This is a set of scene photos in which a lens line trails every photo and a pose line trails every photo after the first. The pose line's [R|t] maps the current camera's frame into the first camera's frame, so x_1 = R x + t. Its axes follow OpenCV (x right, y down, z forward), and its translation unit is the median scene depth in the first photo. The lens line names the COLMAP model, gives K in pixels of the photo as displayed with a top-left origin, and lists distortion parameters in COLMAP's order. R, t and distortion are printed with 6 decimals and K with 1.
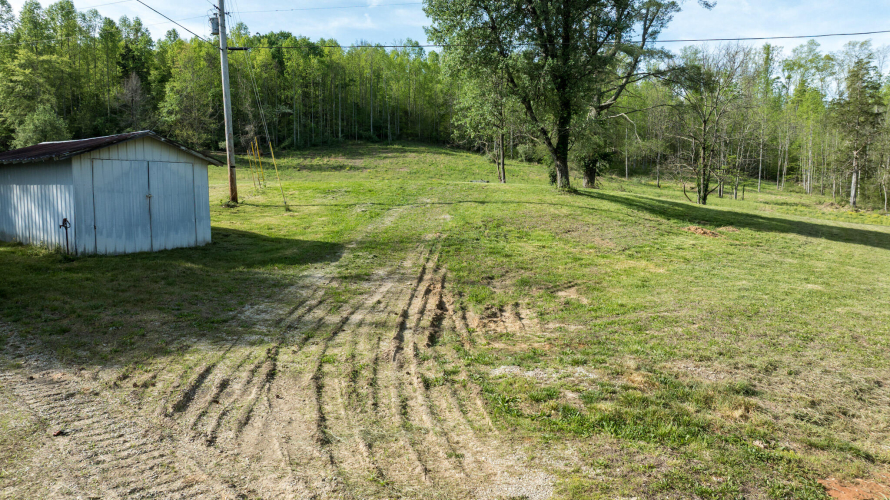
lens RADIAL K [[626.6, 0, 447.5], [0, 626.6, 249.2], [0, 0, 1]] dist [-0.032478, 0.031387]
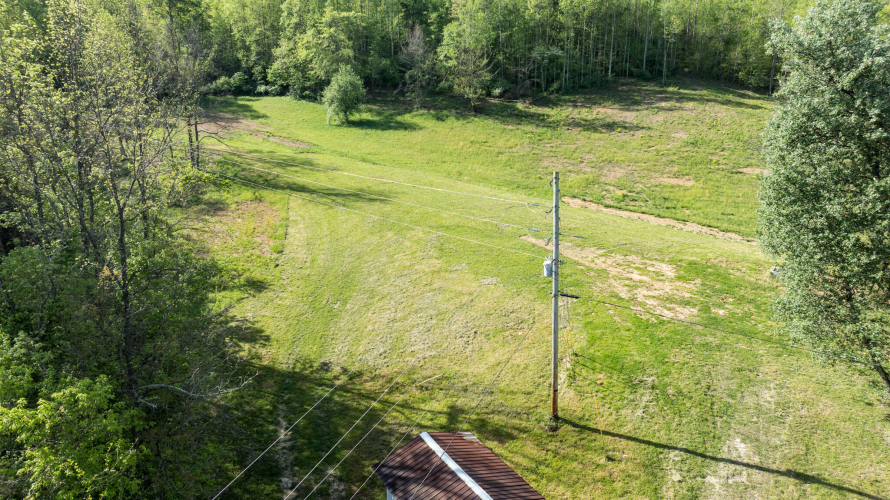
lens RADIAL K [[626.6, 0, 450.2], [0, 626.6, 246.5], [0, 0, 1]] dist [-0.032478, 0.031387]
pose [[0.927153, 0.108375, -0.358666, -0.032551], [-0.033643, 0.977468, 0.208385, -0.133753], [0.373169, -0.181138, 0.909909, -0.007848]]
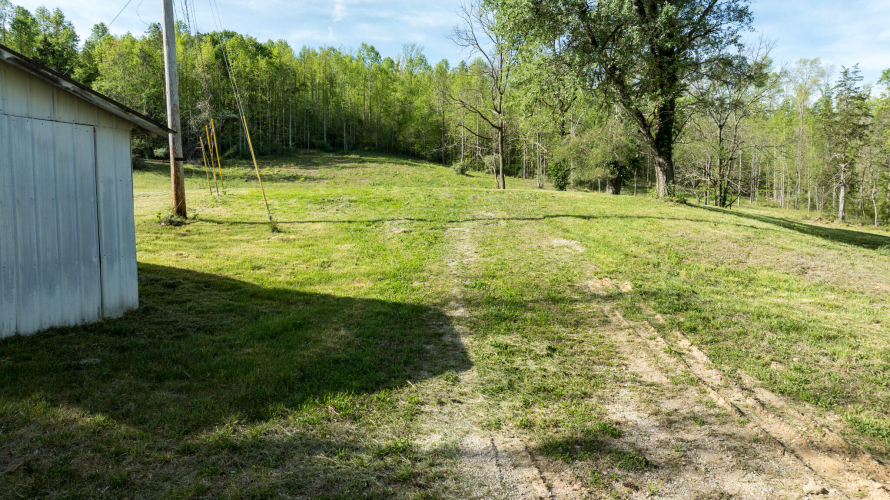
lens RADIAL K [[626.6, 0, 447.7], [0, 626.6, 250.8], [0, 0, 1]] dist [-0.032478, 0.031387]
pose [[0.995936, -0.003958, 0.089981, -0.030138], [0.005789, 0.999781, -0.020086, -0.006215], [-0.089881, 0.020526, 0.995741, 0.081437]]
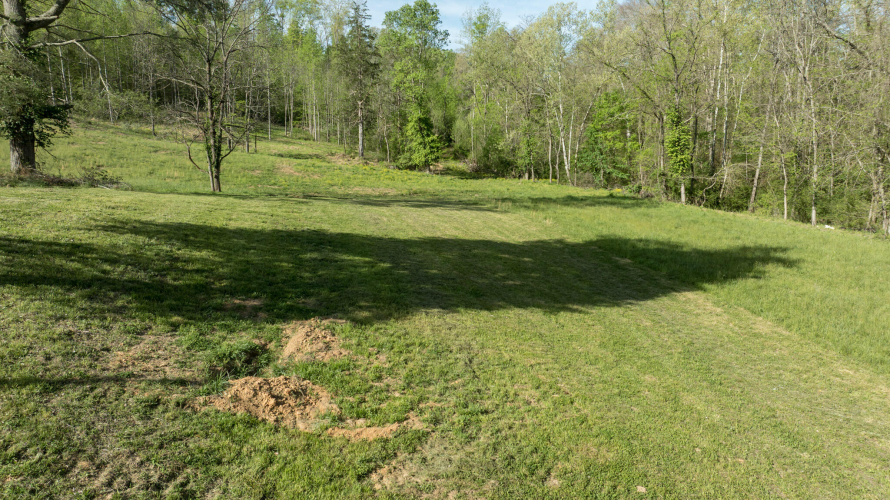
lens RADIAL K [[626.6, 0, 450.4], [0, 626.6, 249.8], [0, 0, 1]] dist [-0.032478, 0.031387]
pose [[0.726555, -0.121373, 0.676303, 0.049816], [0.049413, 0.990956, 0.124758, -0.032237], [-0.685329, -0.057225, 0.725982, 0.134681]]
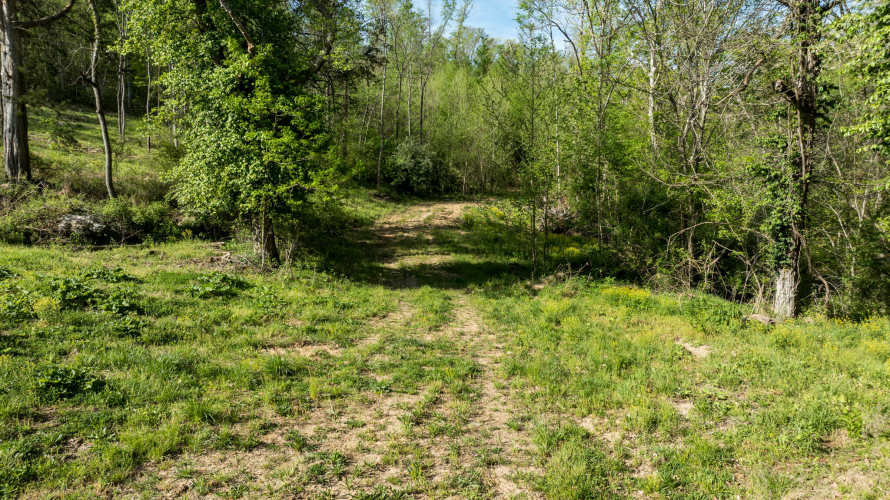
lens RADIAL K [[626.6, 0, 448.6], [0, 626.6, 249.2], [0, 0, 1]] dist [-0.032478, 0.031387]
pose [[0.857651, -0.053235, 0.511469, 0.528838], [0.031666, 0.998207, 0.050797, -0.038216], [-0.513256, -0.027370, 0.857799, 0.562641]]
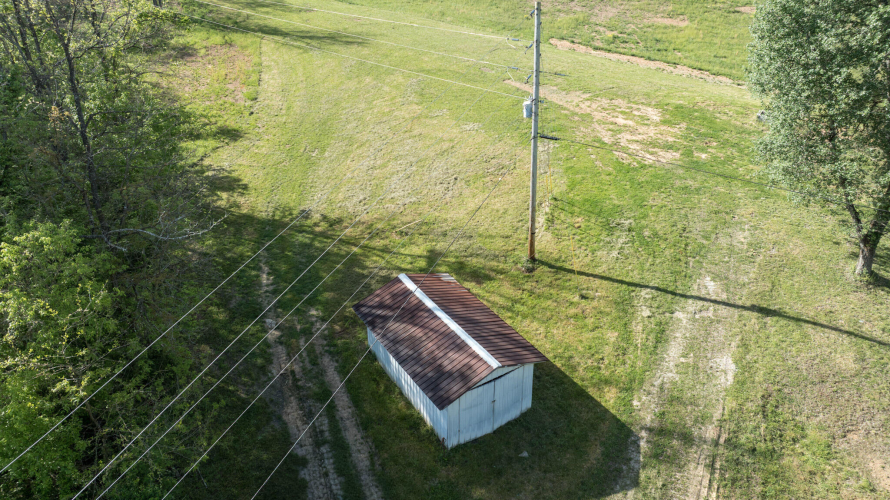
lens RADIAL K [[626.6, 0, 450.0], [0, 626.6, 247.6], [0, 0, 1]] dist [-0.032478, 0.031387]
pose [[0.935232, 0.177995, -0.306039, -0.029952], [-0.030536, 0.901761, 0.431156, -0.129642], [0.352717, -0.393885, 0.848790, -0.003775]]
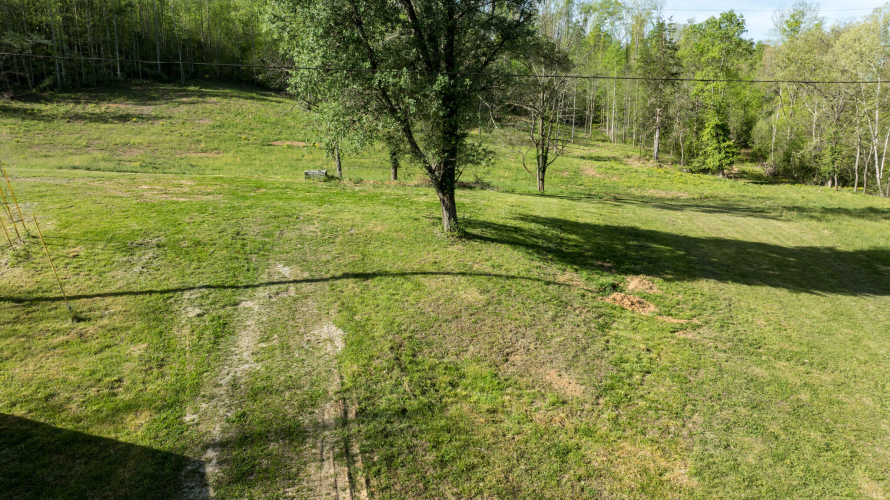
lens RADIAL K [[626.6, 0, 448.0], [0, 626.6, 248.0], [0, 0, 1]] dist [-0.032478, 0.031387]
pose [[0.952909, -0.056936, 0.297864, -0.015225], [0.022849, 0.992905, 0.116697, -0.041933], [-0.302395, -0.104395, 0.947449, 0.056893]]
